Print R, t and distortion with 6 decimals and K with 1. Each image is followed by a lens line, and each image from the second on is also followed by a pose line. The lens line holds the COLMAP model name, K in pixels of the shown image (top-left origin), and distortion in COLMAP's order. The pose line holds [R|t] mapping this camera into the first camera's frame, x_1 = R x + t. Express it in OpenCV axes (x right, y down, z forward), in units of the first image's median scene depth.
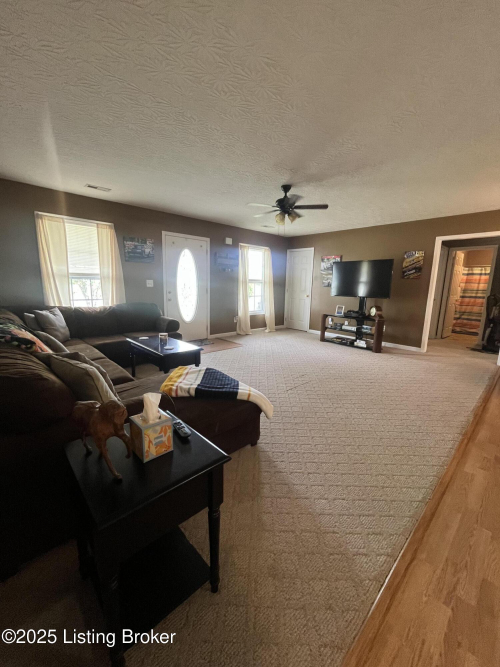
lens RADIAL K [[271.6, 0, 247.3], [0, 271.6, 333.3], [0, 0, 1]] dist [-0.004245, 0.000389]
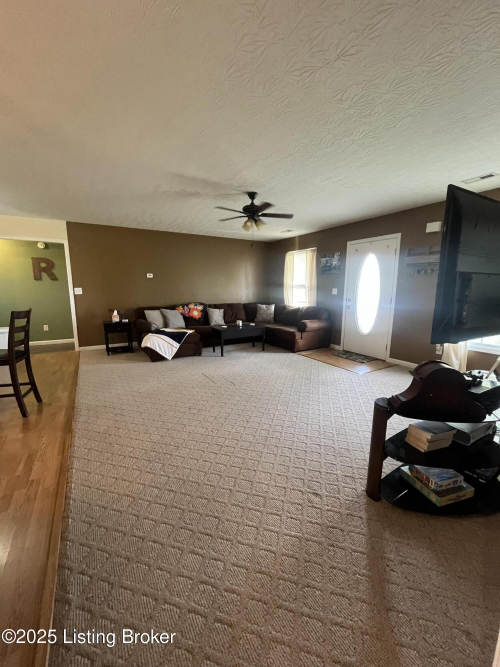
lens RADIAL K [[271.6, 0, 248.6], [0, 271.6, 330.4], [0, 0, 1]] dist [-0.004245, 0.000389]
pose [[-0.216687, 0.132367, -0.967226, 0.865364], [-0.184790, 0.967293, 0.173774, -0.162004], [0.958592, 0.216388, -0.185140, 0.932053]]
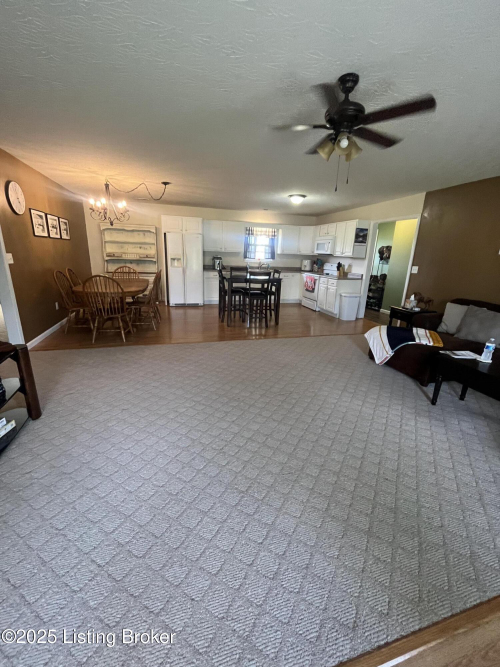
lens RADIAL K [[271.6, 0, 248.0], [0, 271.6, 334.1], [0, 0, 1]] dist [-0.004245, 0.000389]
pose [[-0.889677, -0.182965, 0.418329, 0.013295], [0.025613, 0.894759, 0.445815, -0.250989], [-0.455872, 0.407346, -0.791360, 1.217346]]
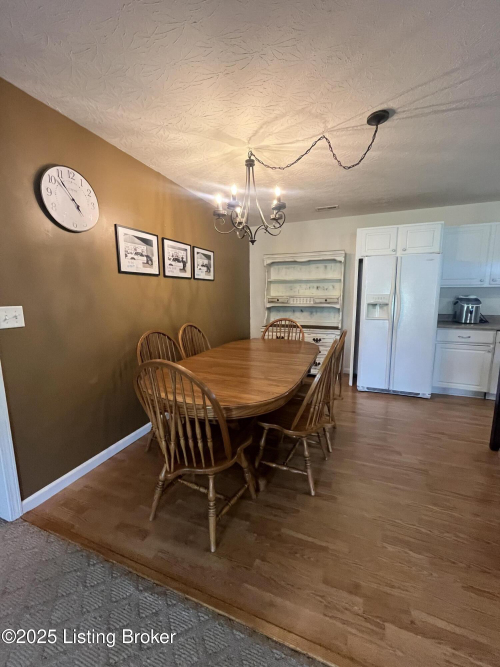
lens RADIAL K [[271.6, 0, 248.5], [0, 271.6, 333.7], [0, 0, 1]] dist [-0.004245, 0.000389]
pose [[-0.431307, -0.152695, 0.889190, 0.478040], [0.160547, 0.956854, 0.242189, -0.143571], [-0.887805, 0.247215, -0.388183, 0.745416]]
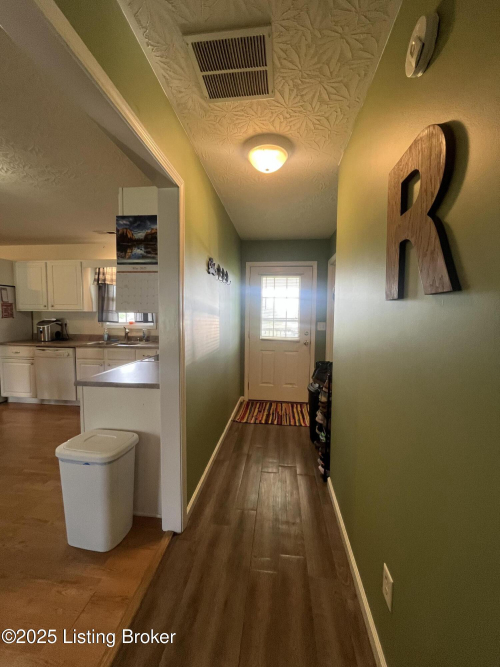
lens RADIAL K [[271.6, 0, 248.9], [0, 271.6, 334.0], [0, 0, 1]] dist [-0.004245, 0.000389]
pose [[-0.648077, -0.084296, 0.756896, -0.221256], [0.111658, 0.972598, 0.203924, -0.025070], [-0.753345, 0.216672, -0.620906, -0.038491]]
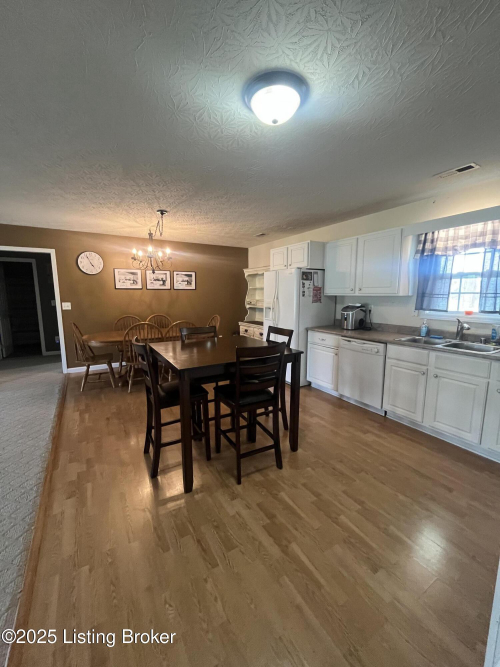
lens RADIAL K [[271.6, 0, 249.5], [0, 271.6, 334.4], [0, 0, 1]] dist [-0.004245, 0.000389]
pose [[0.204023, -0.169813, 0.964126, 0.056153], [0.182251, 0.974212, 0.133023, -0.039088], [-0.961852, 0.148573, 0.229711, 0.015442]]
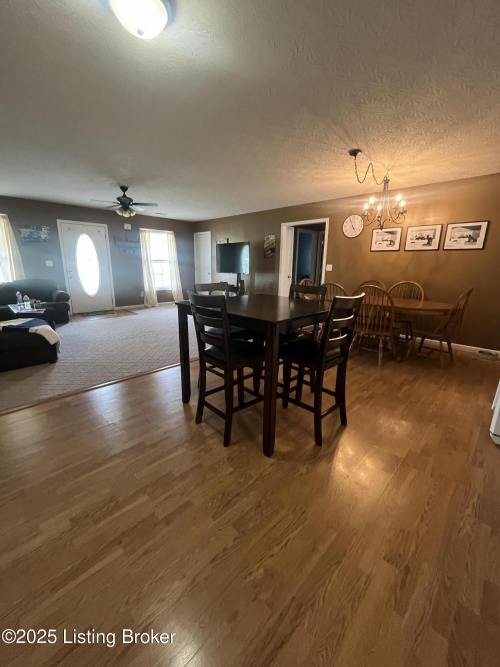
lens RADIAL K [[271.6, 0, 247.0], [0, 271.6, 333.0], [0, 0, 1]] dist [-0.004245, 0.000389]
pose [[0.999018, -0.018841, 0.040105, 0.491046], [0.016179, 0.997709, 0.065696, 0.064517], [-0.041251, -0.064982, 0.997033, -0.280131]]
